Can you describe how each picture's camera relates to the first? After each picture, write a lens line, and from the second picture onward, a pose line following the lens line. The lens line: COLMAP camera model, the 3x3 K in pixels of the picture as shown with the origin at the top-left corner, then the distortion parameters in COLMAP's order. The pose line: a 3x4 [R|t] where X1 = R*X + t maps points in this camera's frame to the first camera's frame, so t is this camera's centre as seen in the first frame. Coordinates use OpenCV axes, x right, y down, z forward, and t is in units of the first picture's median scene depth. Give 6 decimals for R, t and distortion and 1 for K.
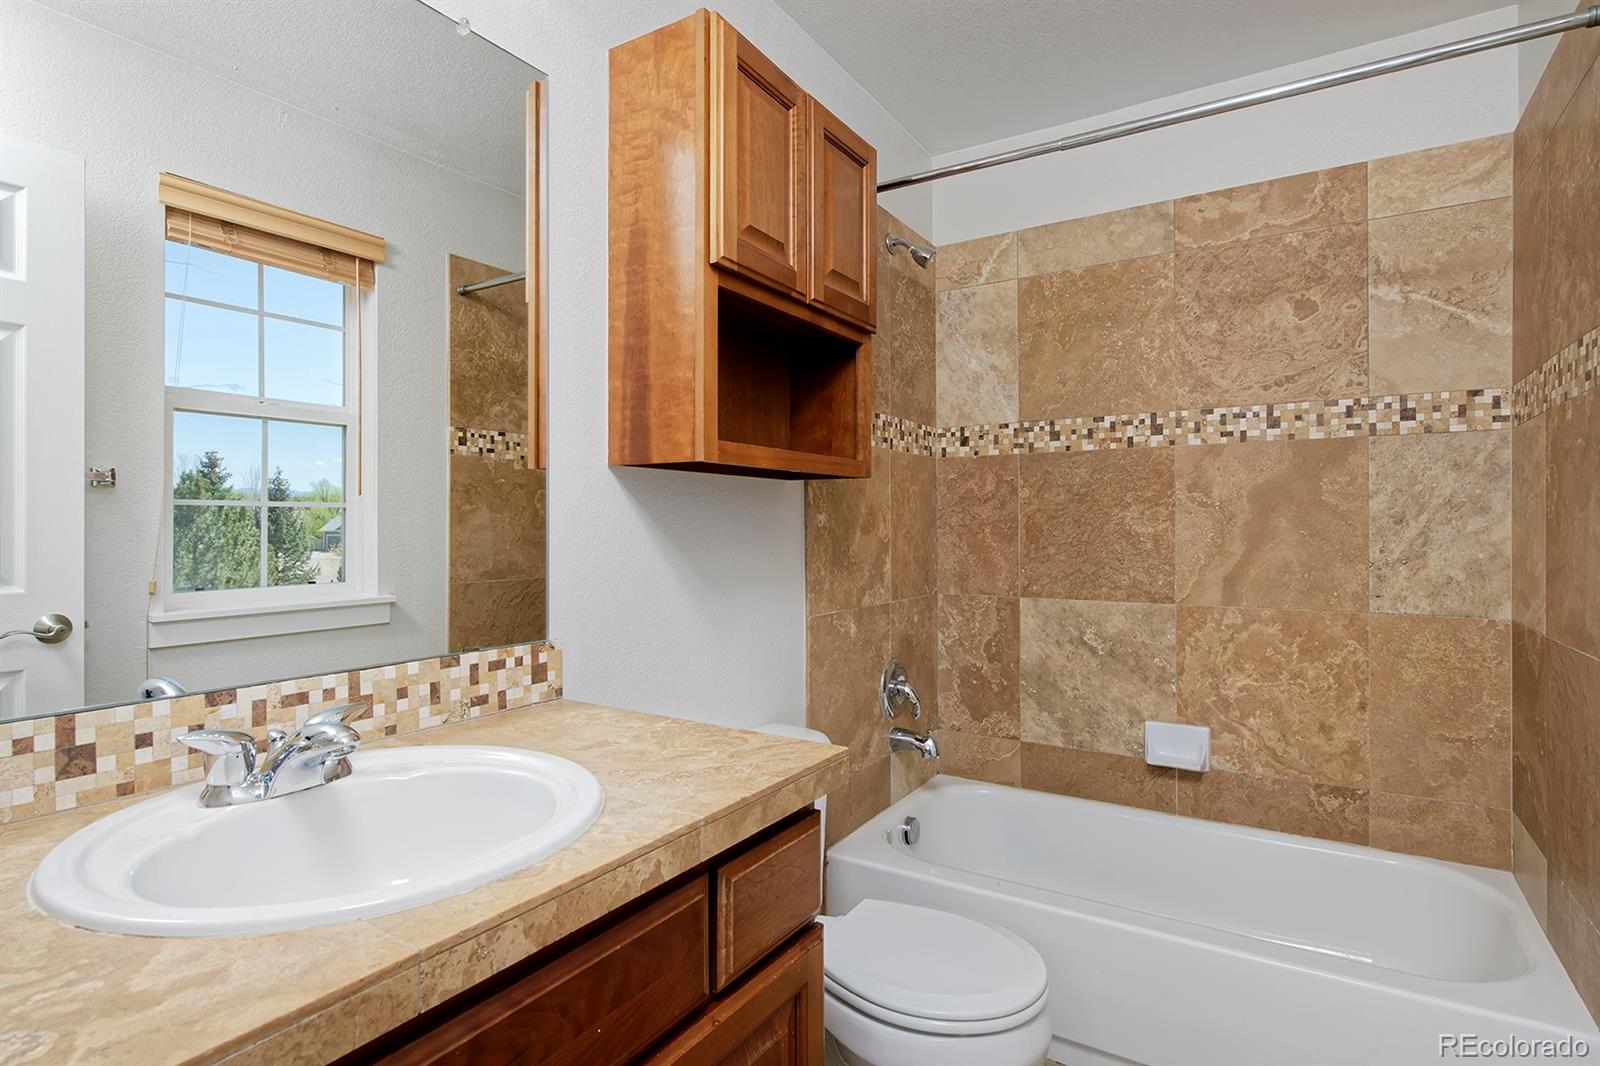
lens RADIAL K [[812.9, 0, 795.0], [0, 812.9, 528.3], [0, 0, 1]] dist [0.004512, 0.000785]
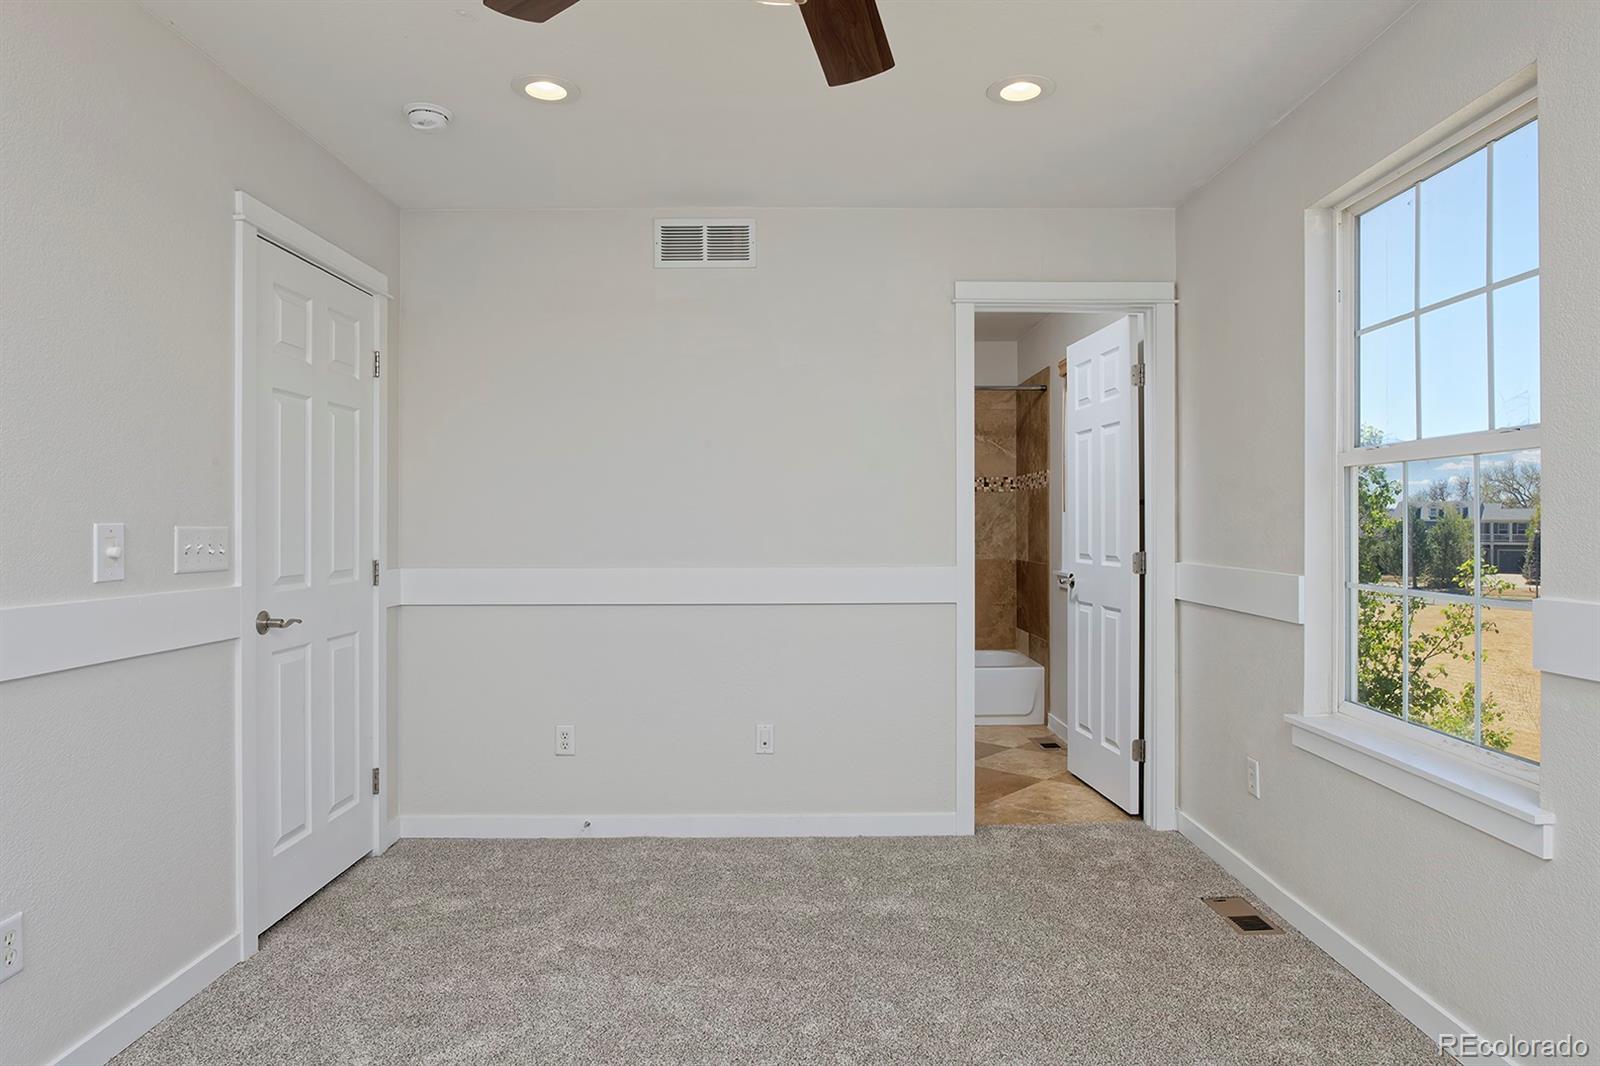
lens RADIAL K [[894.2, 0, 803.9], [0, 894.2, 530.6], [0, 0, 1]] dist [0.000849, -0.003876]
pose [[0.848302, -0.007949, 0.529453, -1.370082], [0.004574, 0.999960, 0.007684, -0.014858], [-0.529492, -0.004096, 0.848305, -1.224950]]
